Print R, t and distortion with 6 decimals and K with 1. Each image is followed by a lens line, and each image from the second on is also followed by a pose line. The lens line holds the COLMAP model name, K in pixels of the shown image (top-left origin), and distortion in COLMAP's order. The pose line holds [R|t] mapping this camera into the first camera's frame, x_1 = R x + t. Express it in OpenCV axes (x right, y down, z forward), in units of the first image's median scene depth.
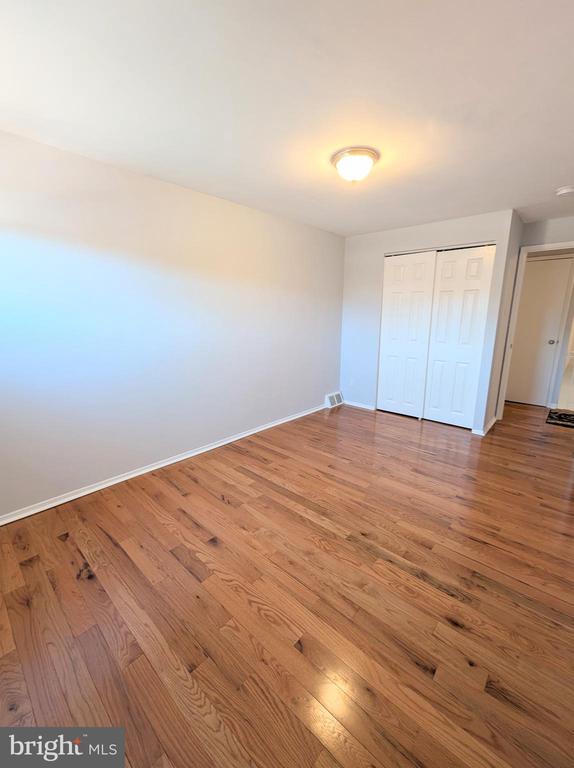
lens RADIAL K [[317.1, 0, 287.4], [0, 317.1, 387.3], [0, 0, 1]] dist [0.001503, -0.000910]
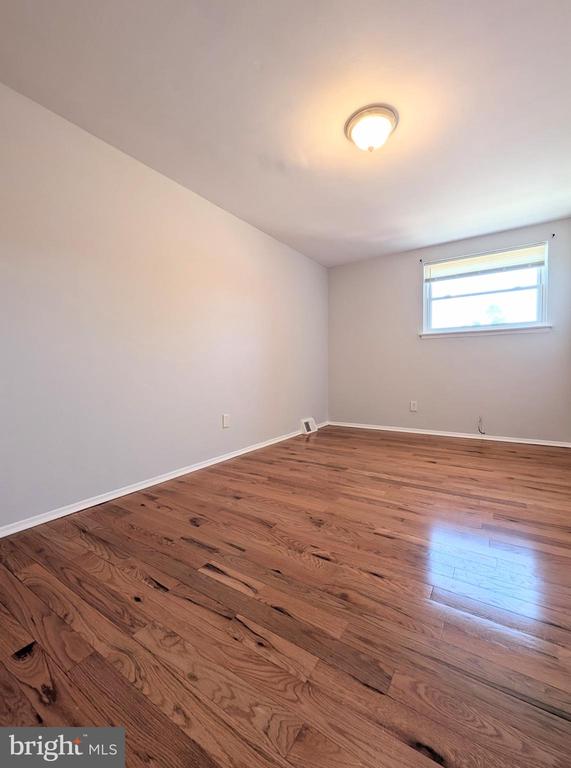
lens RADIAL K [[317.1, 0, 285.6], [0, 317.1, 382.2], [0, 0, 1]] dist [0.001503, -0.000910]
pose [[-0.988126, 0.015696, -0.152843, 0.507893], [-0.026507, 0.962438, 0.270204, -0.198335], [0.151343, 0.271047, -0.950594, 1.670375]]
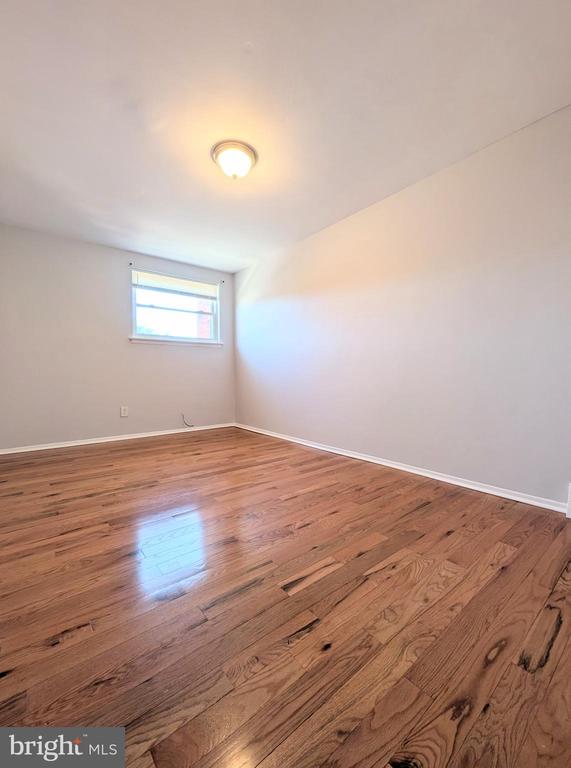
lens RADIAL K [[317.1, 0, 283.5], [0, 317.1, 385.7], [0, 0, 1]] dist [0.001503, -0.000910]
pose [[-0.158533, 0.037832, -0.986629, 1.028061], [-0.226682, 0.971179, 0.073663, -0.076674], [0.960980, 0.235329, -0.145388, 1.210607]]
